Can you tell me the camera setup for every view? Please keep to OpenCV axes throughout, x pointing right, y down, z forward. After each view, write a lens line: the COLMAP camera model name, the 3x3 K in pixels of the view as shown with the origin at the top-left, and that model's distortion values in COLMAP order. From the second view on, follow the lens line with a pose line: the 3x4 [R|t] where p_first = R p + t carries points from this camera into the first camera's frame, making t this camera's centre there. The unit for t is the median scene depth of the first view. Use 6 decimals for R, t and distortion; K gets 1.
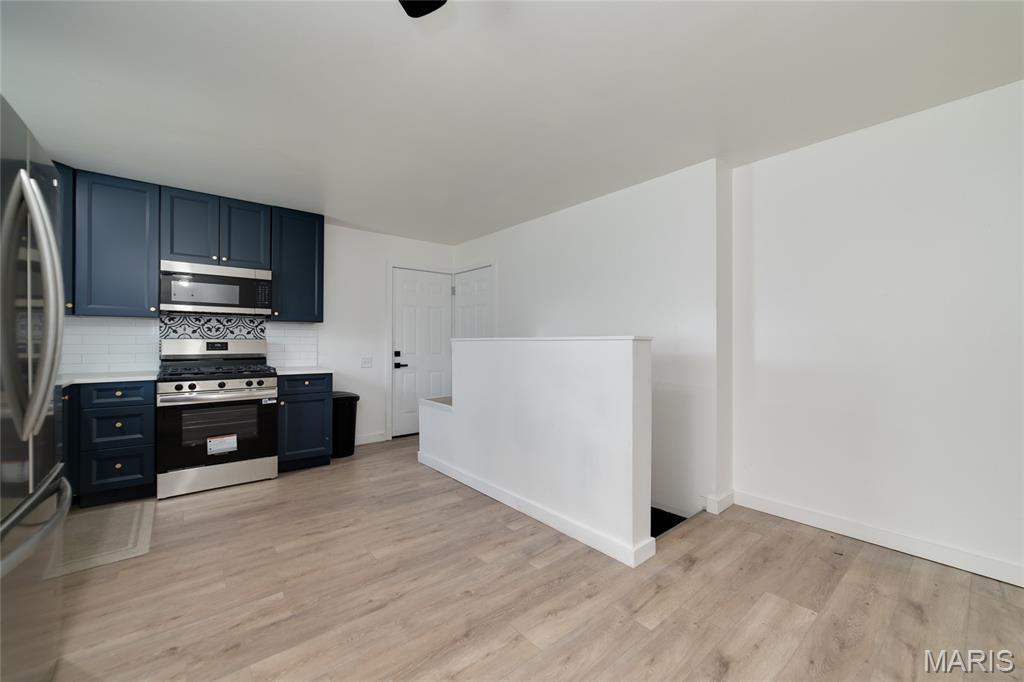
lens RADIAL K [[400.7, 0, 522.6], [0, 400.7, 337.7], [0, 0, 1]] dist [-0.015548, 0.005562]
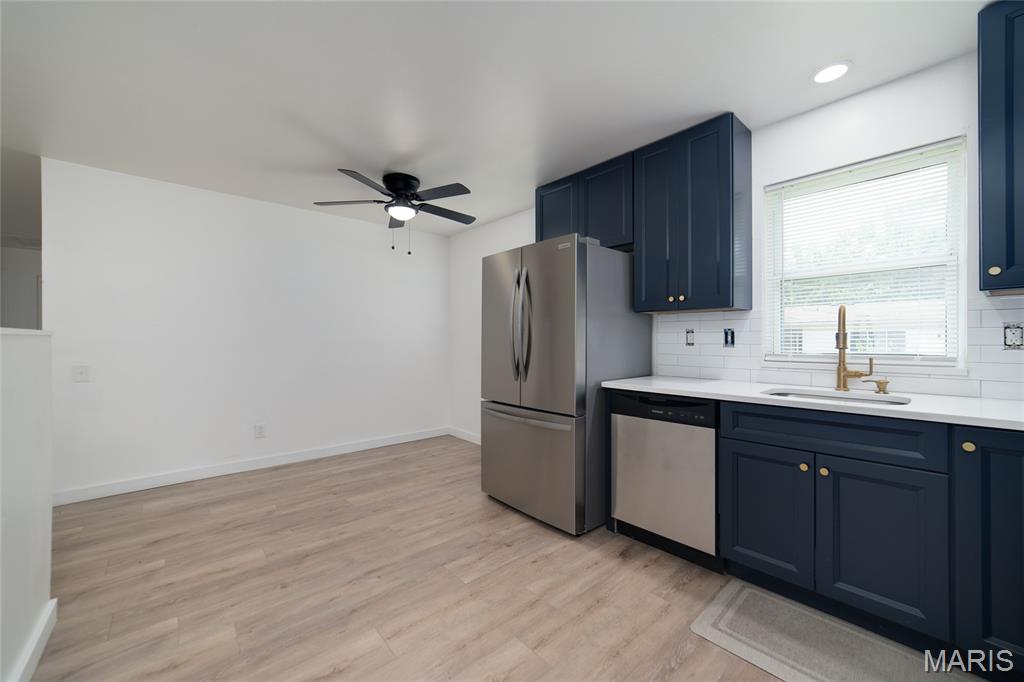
lens RADIAL K [[400.7, 0, 525.4], [0, 400.7, 340.2], [0, 0, 1]] dist [-0.015548, 0.005562]
pose [[-0.999629, 0.000469, -0.027242, -0.516046], [0.000947, 0.999846, -0.017521, 0.016016], [0.027229, -0.017540, -0.999475, 1.447425]]
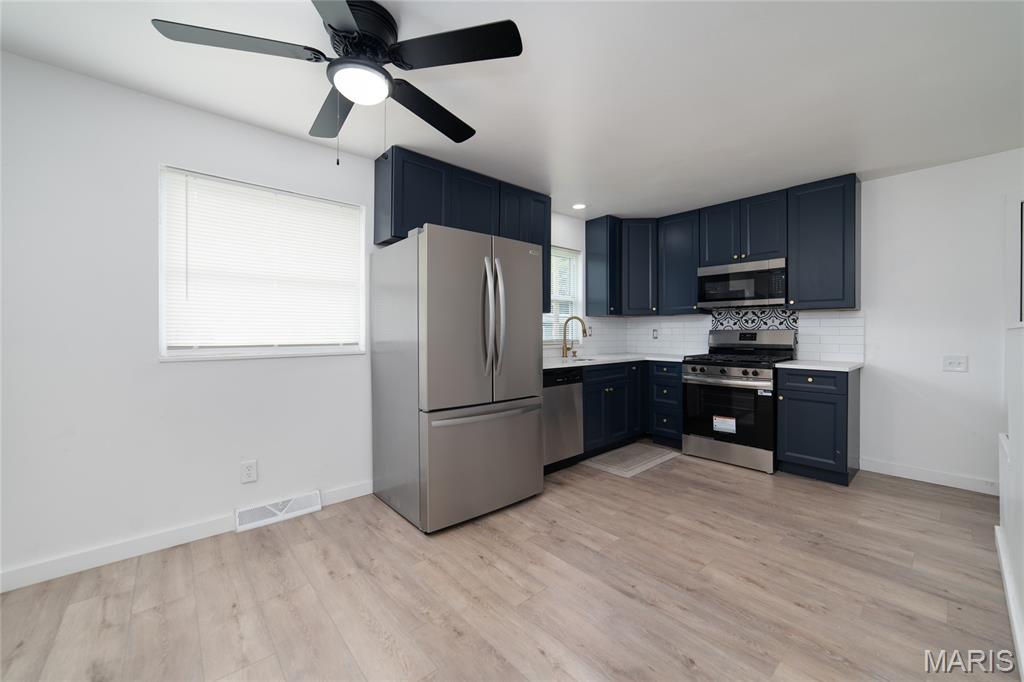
lens RADIAL K [[400.7, 0, 508.4], [0, 400.7, 333.7], [0, 0, 1]] dist [-0.015548, 0.005562]
pose [[0.010890, 0.001843, -0.999939, 0.439548], [0.017665, 0.999842, 0.002035, -0.001044], [0.999785, -0.017686, 0.010856, 0.459922]]
